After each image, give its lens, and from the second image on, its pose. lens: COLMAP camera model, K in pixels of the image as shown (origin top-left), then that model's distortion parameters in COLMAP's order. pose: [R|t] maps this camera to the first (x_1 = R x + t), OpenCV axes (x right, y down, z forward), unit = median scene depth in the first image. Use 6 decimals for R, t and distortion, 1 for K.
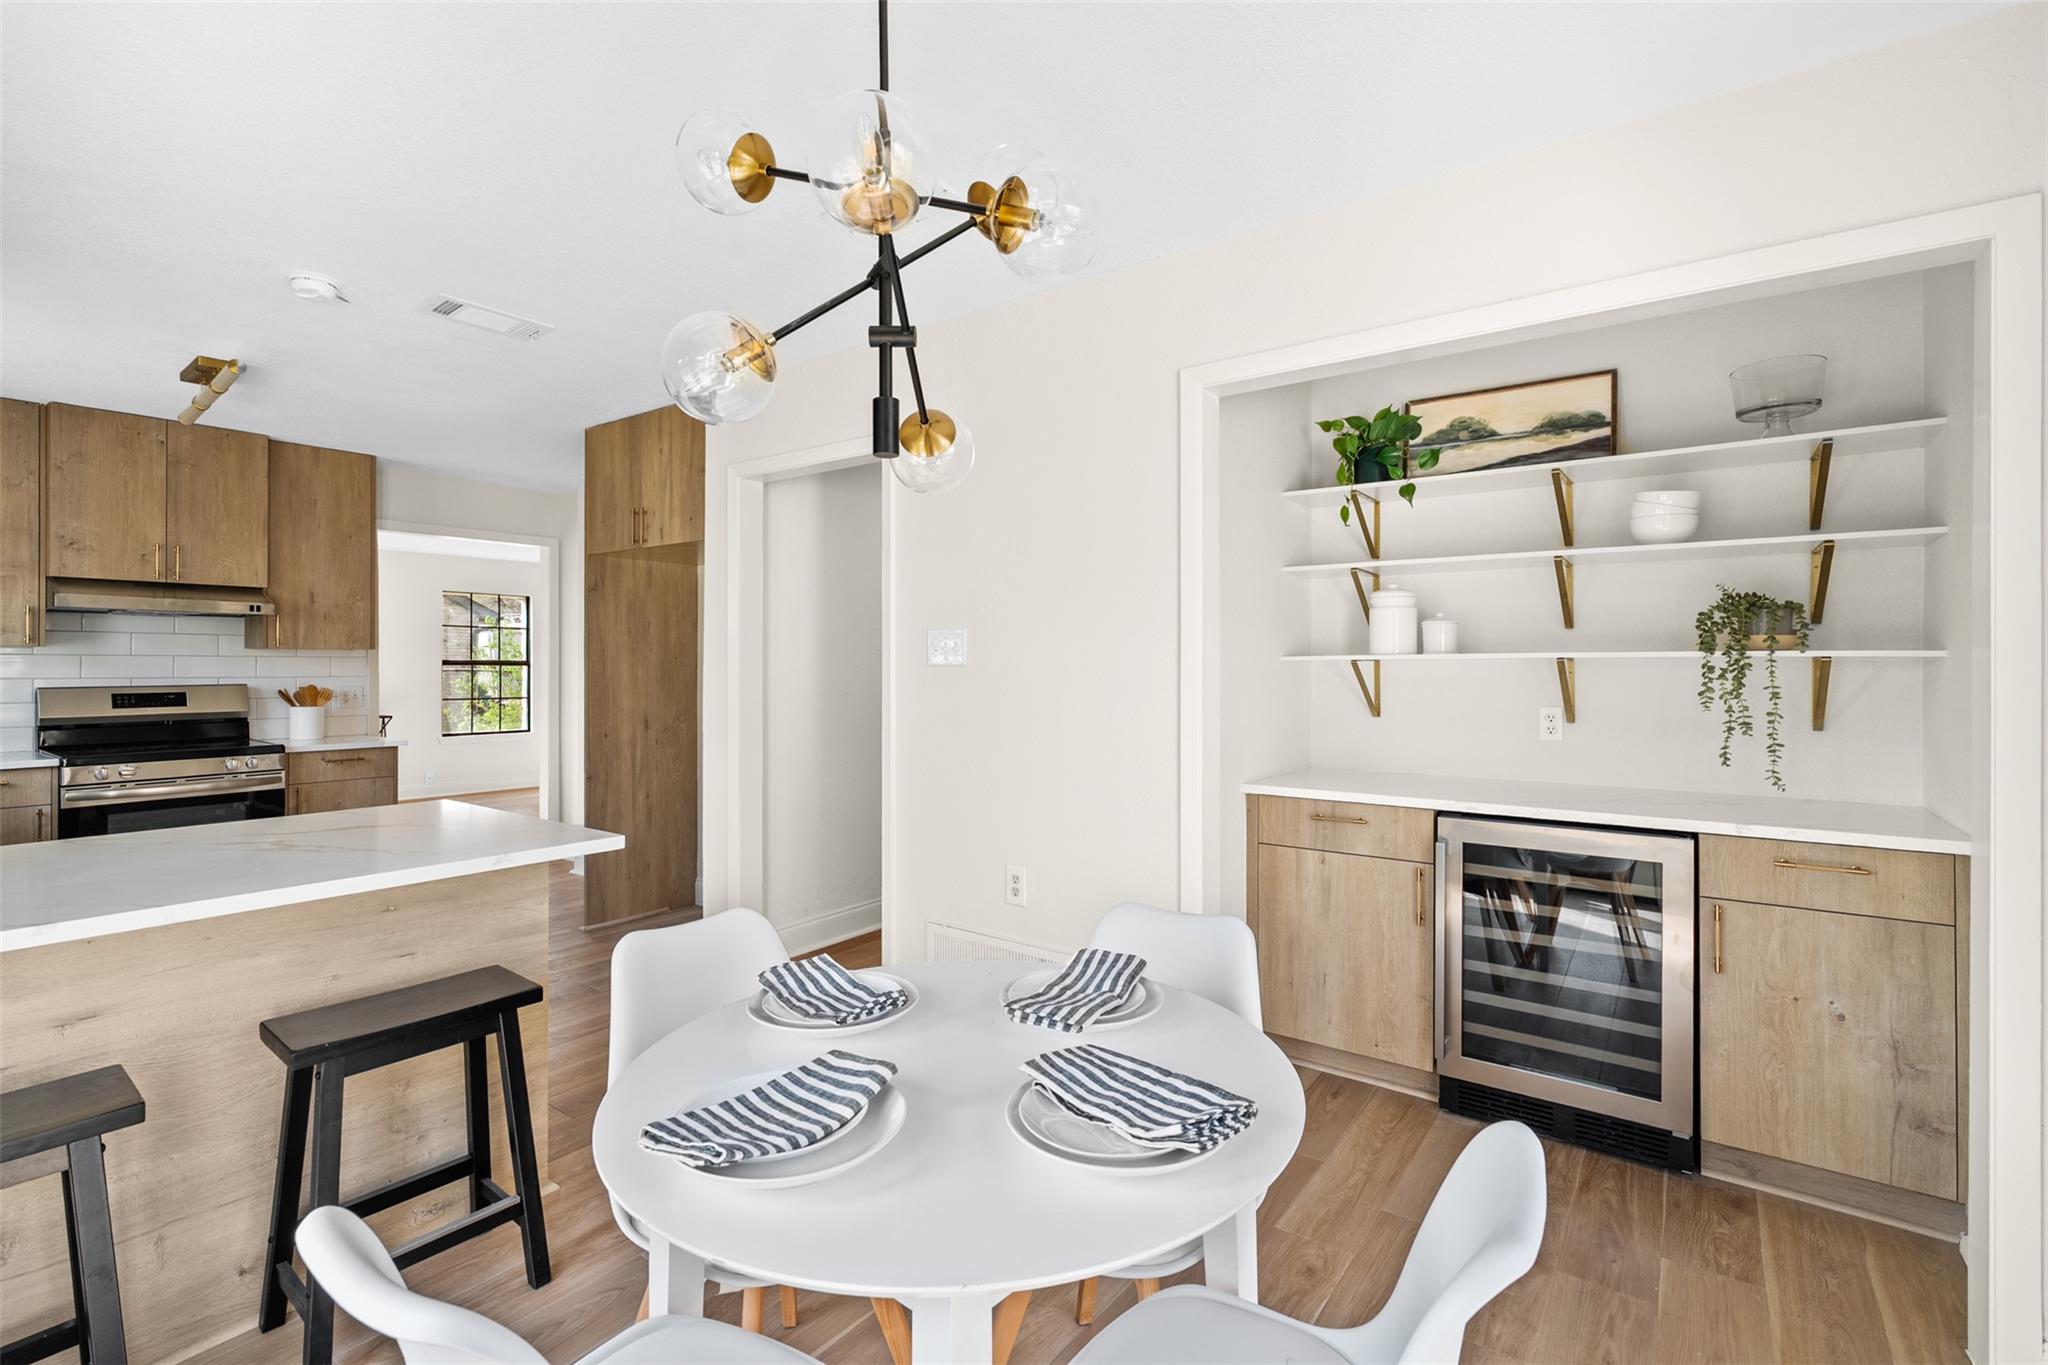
lens RADIAL K [[934.6, 0, 1020.1], [0, 934.6, 679.2], [0, 0, 1]] dist [-0.001683, -0.000280]
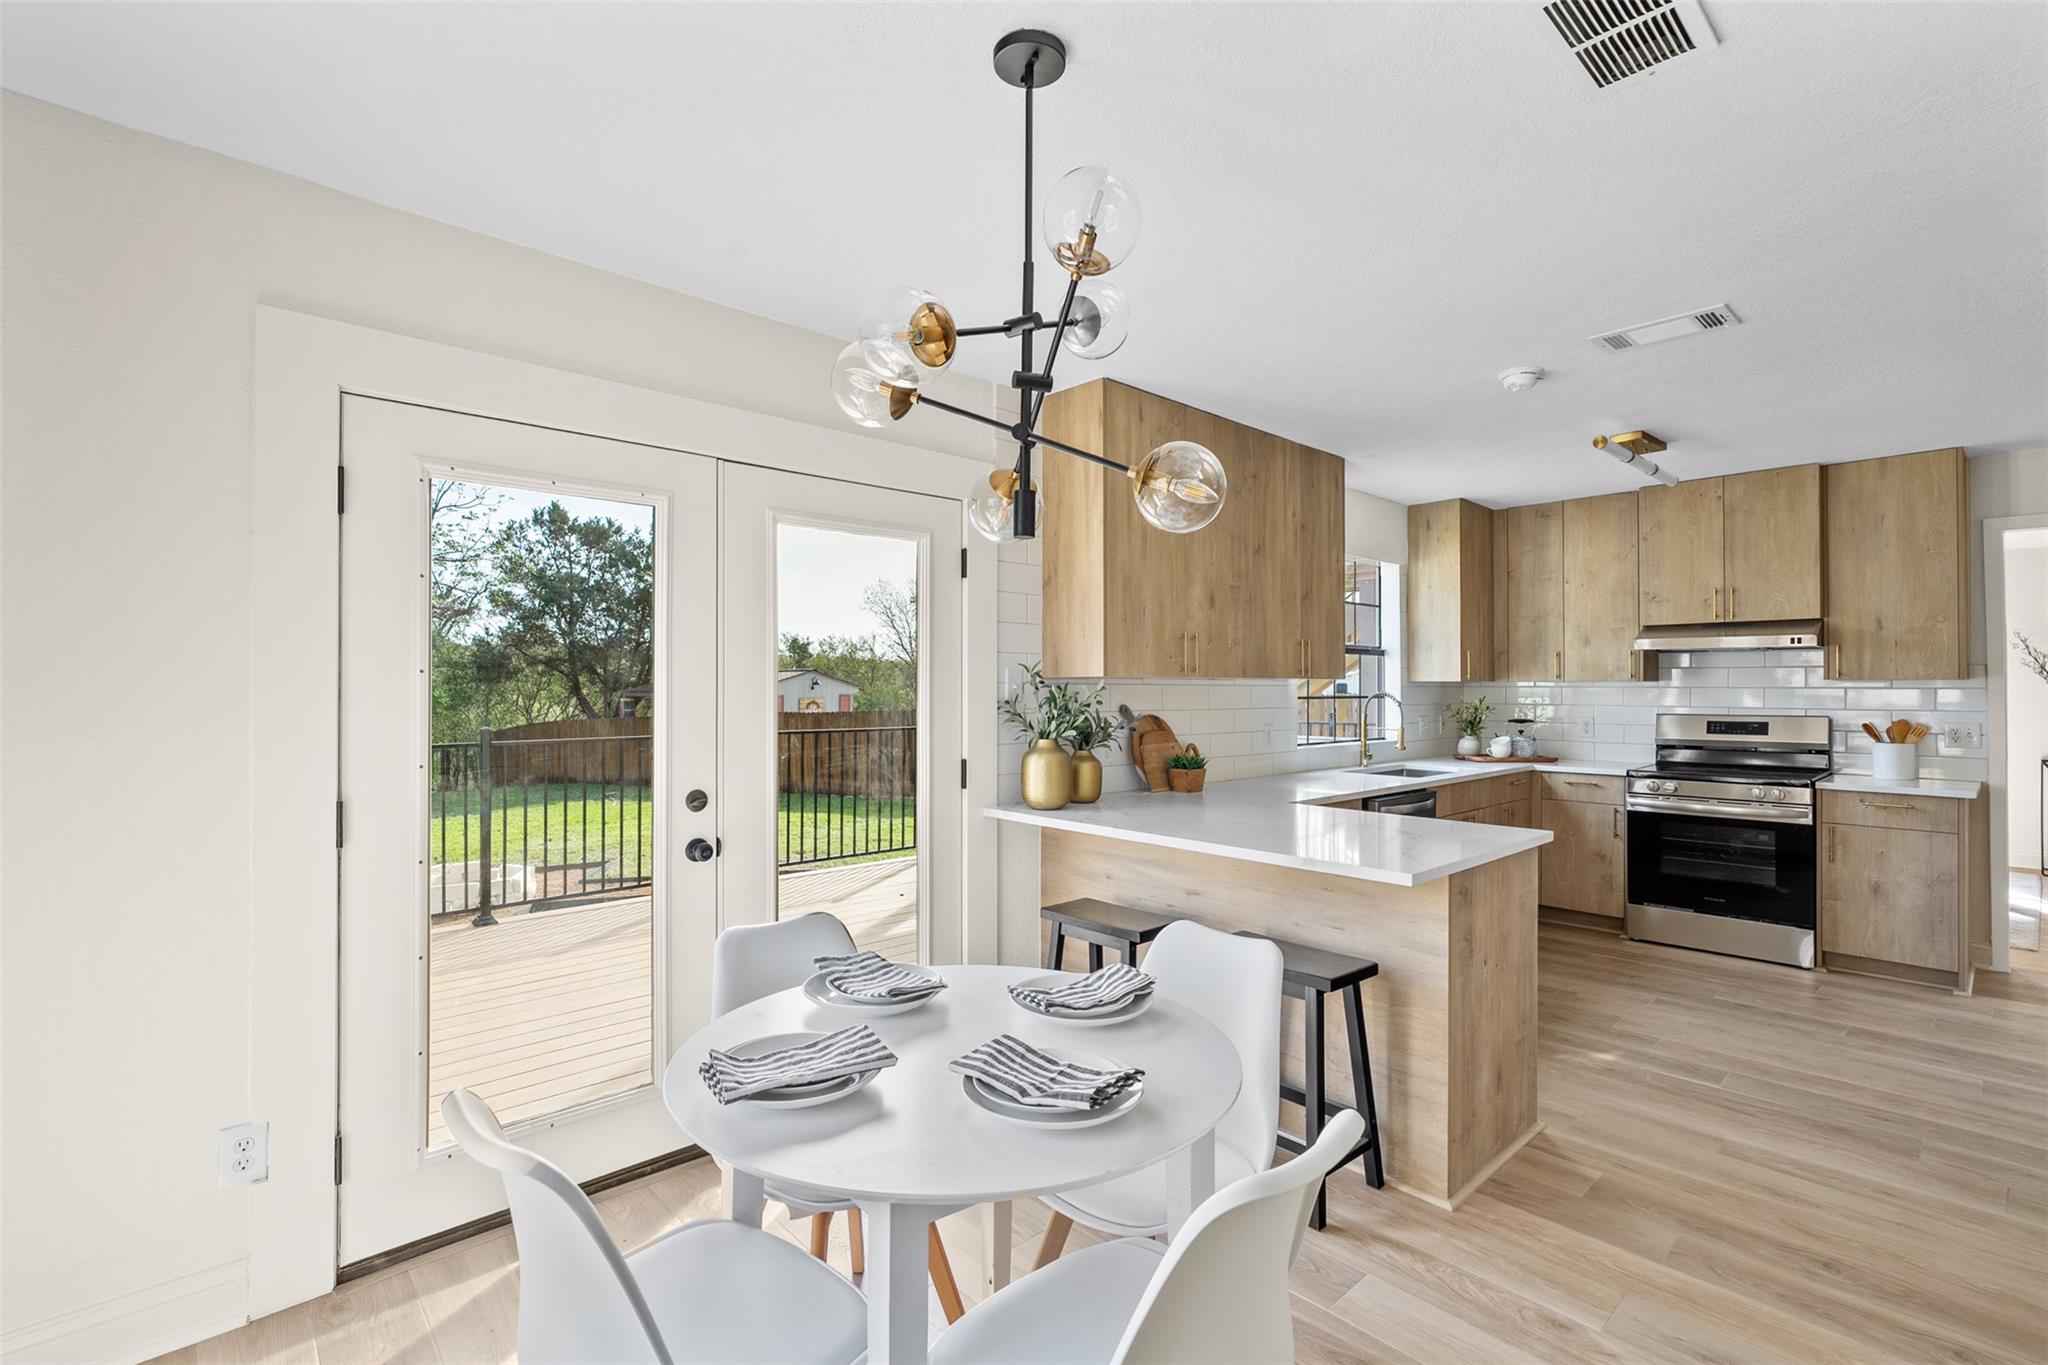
lens RADIAL K [[934.6, 0, 1020.1], [0, 934.6, 679.2], [0, 0, 1]] dist [-0.001683, -0.000280]
pose [[-0.207668, -0.009445, -0.978154, 0.330129], [-0.015768, 0.999856, -0.006307, -0.015251], [0.978072, 0.014114, -0.207787, 0.398392]]
